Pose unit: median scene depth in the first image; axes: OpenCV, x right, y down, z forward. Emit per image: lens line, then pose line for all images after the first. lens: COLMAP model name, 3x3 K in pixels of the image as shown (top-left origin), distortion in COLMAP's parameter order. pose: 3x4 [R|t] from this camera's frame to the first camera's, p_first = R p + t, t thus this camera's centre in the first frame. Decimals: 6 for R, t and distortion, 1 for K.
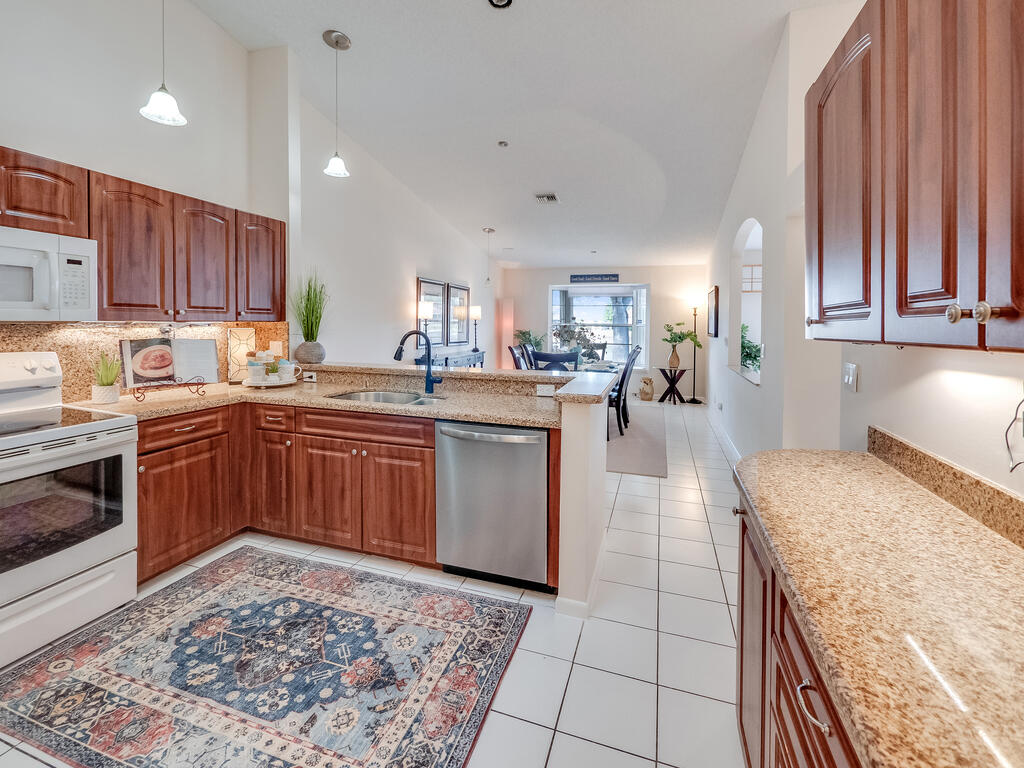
lens RADIAL K [[450.4, 0, 510.6], [0, 450.4, 339.1], [0, 0, 1]] dist [-0.000059, -0.000350]
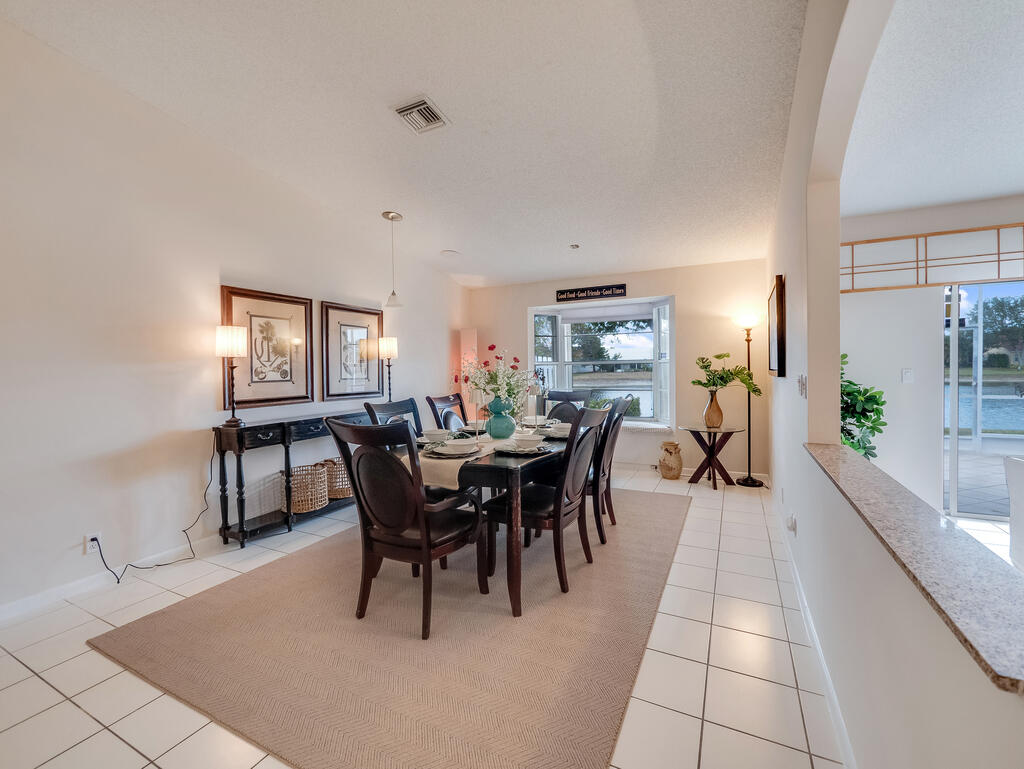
lens RADIAL K [[439.8, 0, 512.0], [0, 439.8, 384.5], [0, 0, 1]] dist [-0.001059, -0.000119]
pose [[0.989133, -0.020966, -0.145524, 0.179228], [0.021548, 0.999765, 0.002424, -0.002730], [0.145439, -0.005534, 0.989352, 0.366600]]
